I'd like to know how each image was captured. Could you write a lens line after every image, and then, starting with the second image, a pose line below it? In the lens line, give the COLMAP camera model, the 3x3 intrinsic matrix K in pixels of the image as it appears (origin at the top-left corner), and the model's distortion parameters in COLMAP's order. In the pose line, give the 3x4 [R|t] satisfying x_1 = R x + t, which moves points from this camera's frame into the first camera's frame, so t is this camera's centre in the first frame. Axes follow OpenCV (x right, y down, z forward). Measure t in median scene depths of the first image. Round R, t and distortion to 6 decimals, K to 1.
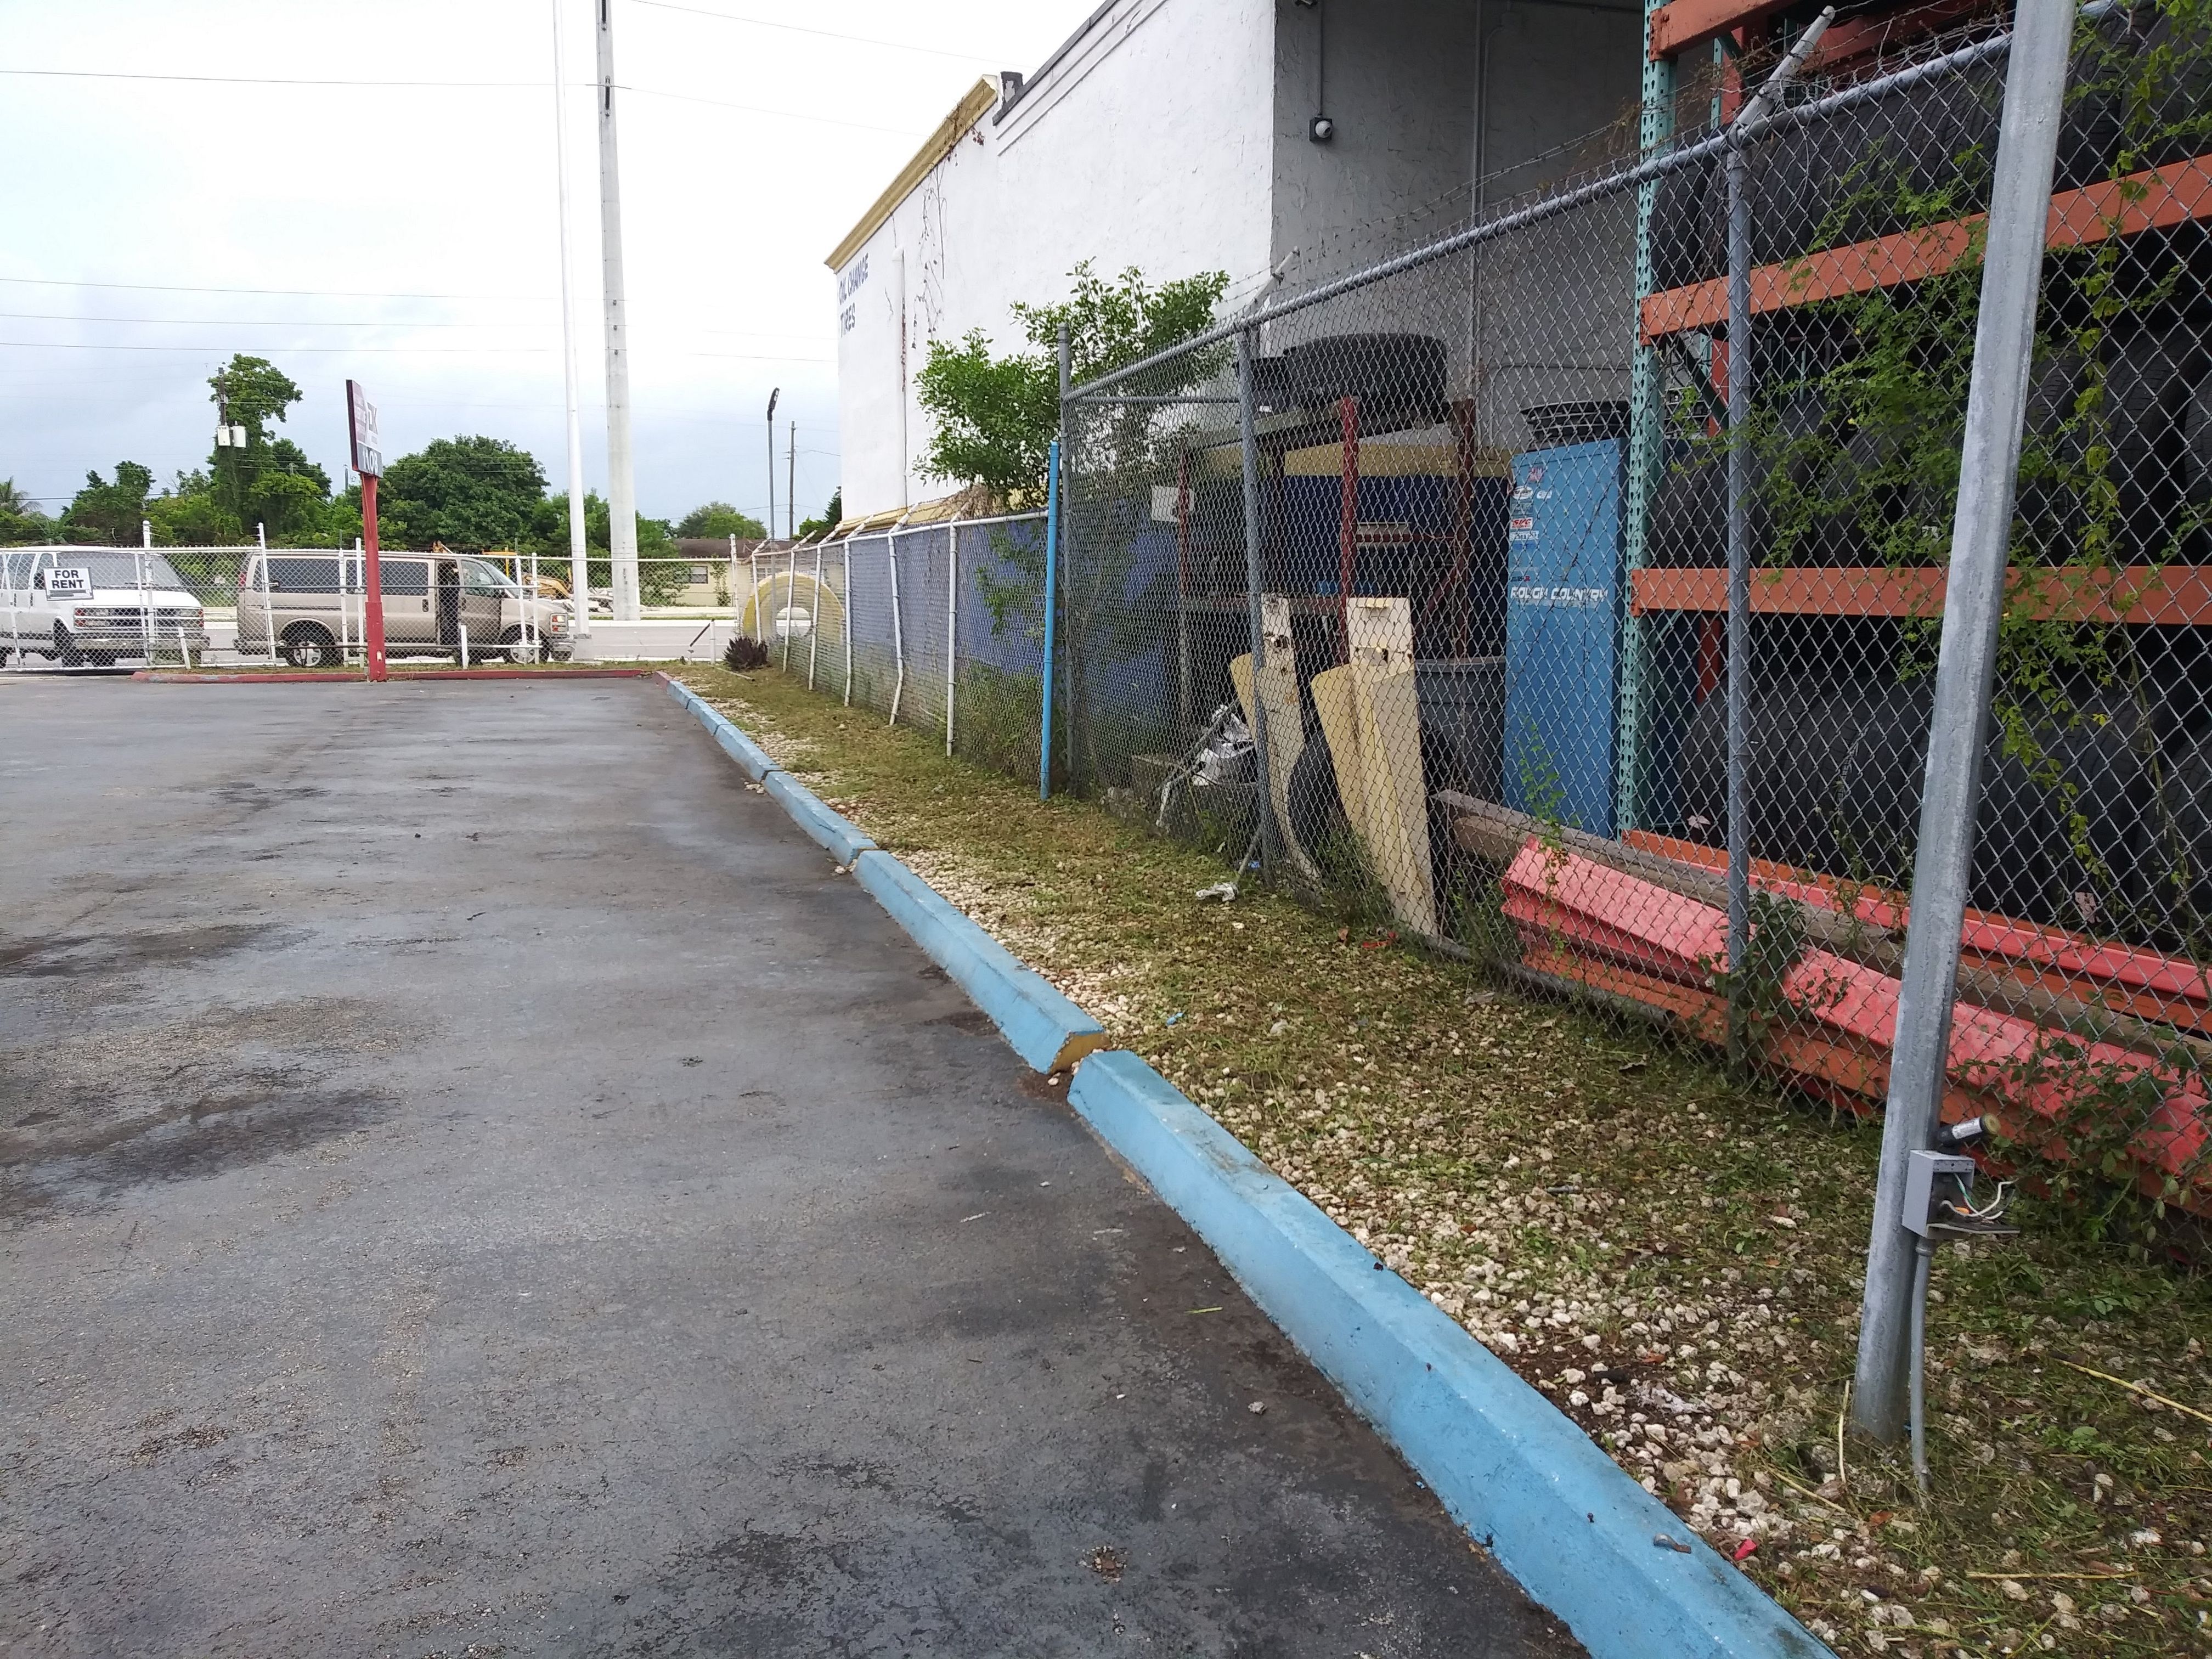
lens RADIAL K [[1708.5, 0, 1125.1], [0, 1708.5, 829.7], [0, 0, 1]] dist [0.035242, -0.078203]
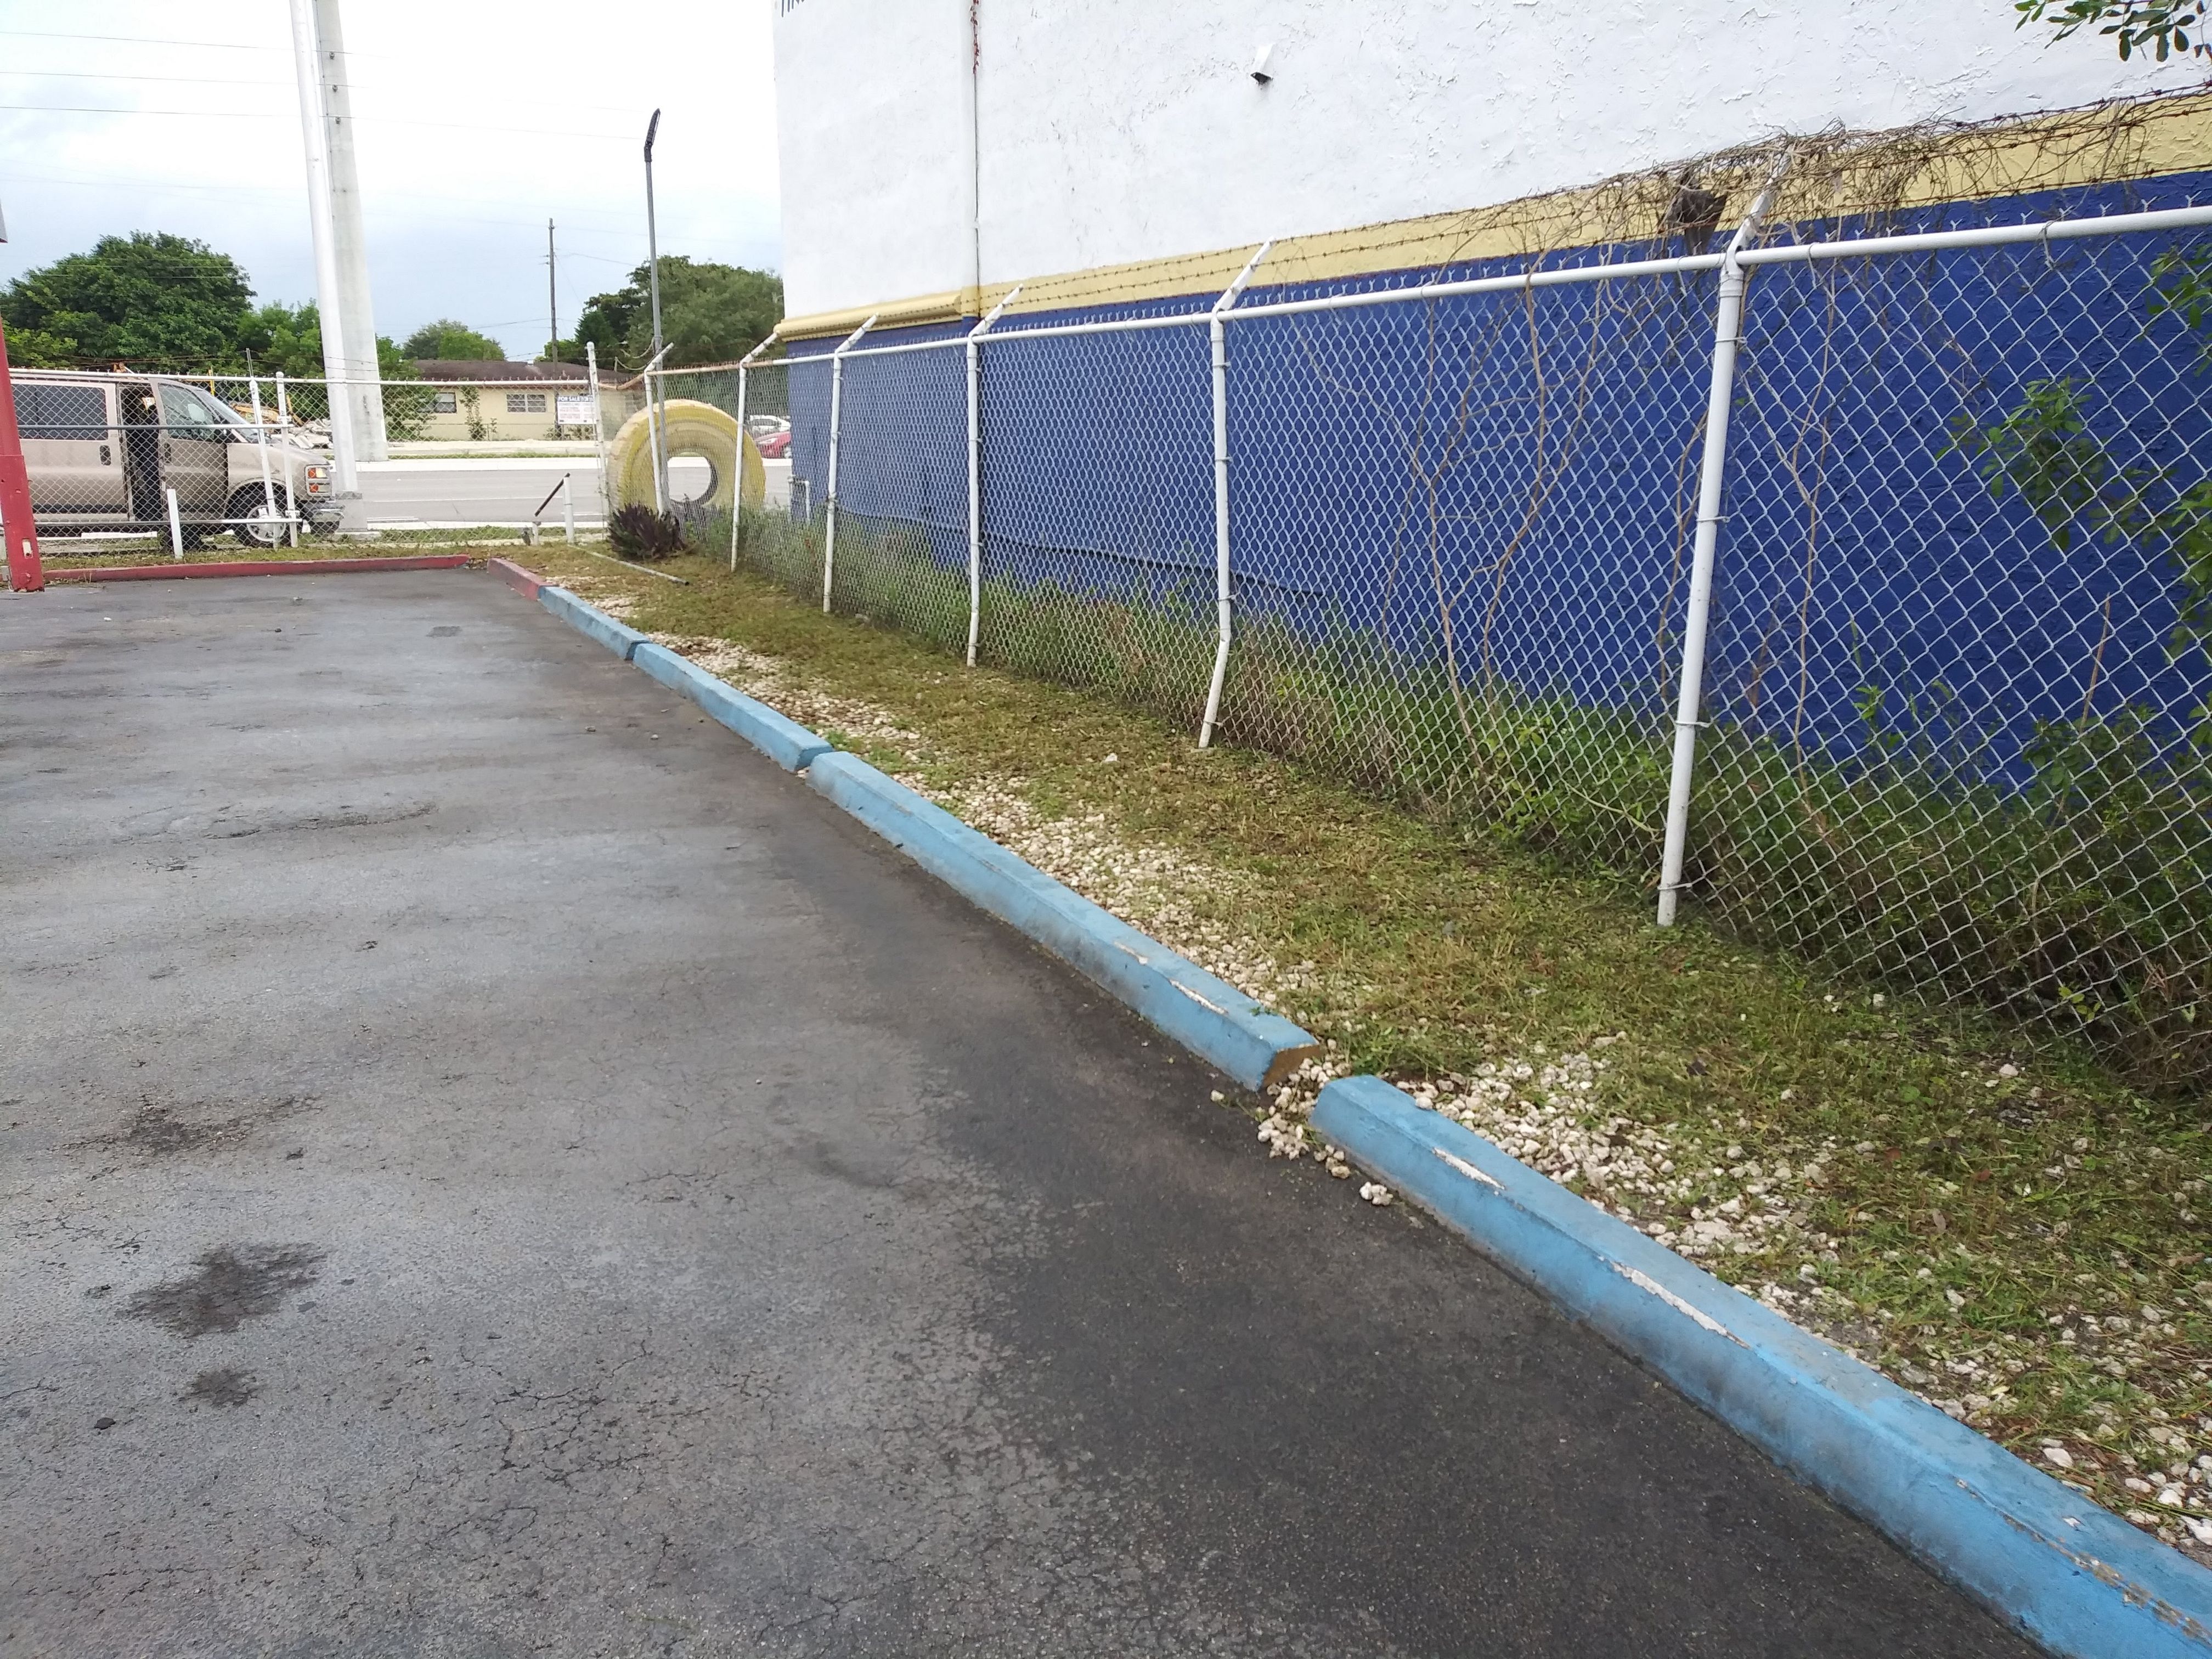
lens RADIAL K [[1708.5, 0, 1129.6], [0, 1708.5, 841.3], [0, 0, 1]] dist [0.035242, -0.078203]
pose [[0.990083, -0.033548, 0.136416, -0.112303], [0.019445, 0.994446, 0.103432, -0.042721], [-0.139128, -0.099754, 0.985237, 0.280998]]
